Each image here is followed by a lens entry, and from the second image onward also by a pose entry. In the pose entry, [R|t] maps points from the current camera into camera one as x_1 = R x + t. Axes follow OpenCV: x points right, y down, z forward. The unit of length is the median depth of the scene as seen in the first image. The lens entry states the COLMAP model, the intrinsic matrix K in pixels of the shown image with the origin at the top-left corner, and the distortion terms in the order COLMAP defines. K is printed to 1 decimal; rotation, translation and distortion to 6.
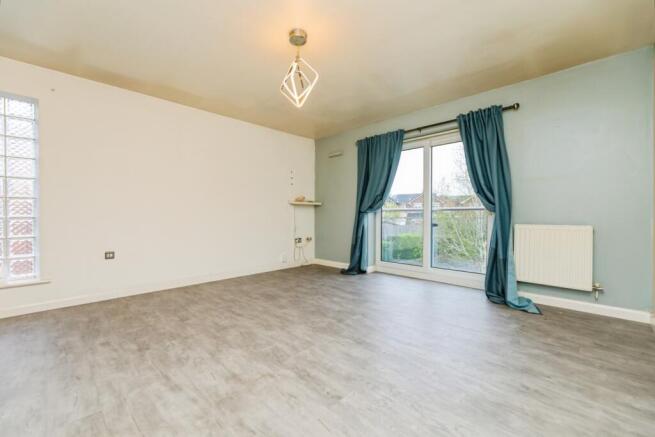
lens RADIAL K [[275.2, 0, 327.5], [0, 275.2, 218.5], [0, 0, 1]] dist [-0.000578, -0.000057]
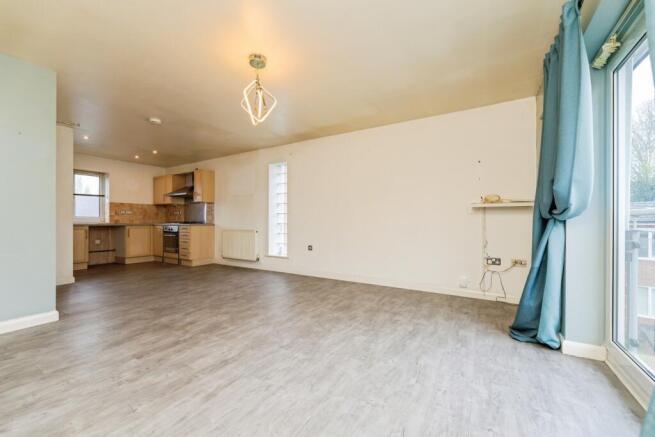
lens RADIAL K [[267.7, 0, 327.3], [0, 267.7, 222.6], [0, 0, 1]] dist [0.001206, 0.000145]
pose [[0.207164, 0.007498, -0.978277, 0.724406], [-0.013018, 0.999903, 0.004907, -0.020065], [0.978220, 0.011719, 0.207242, 0.769059]]
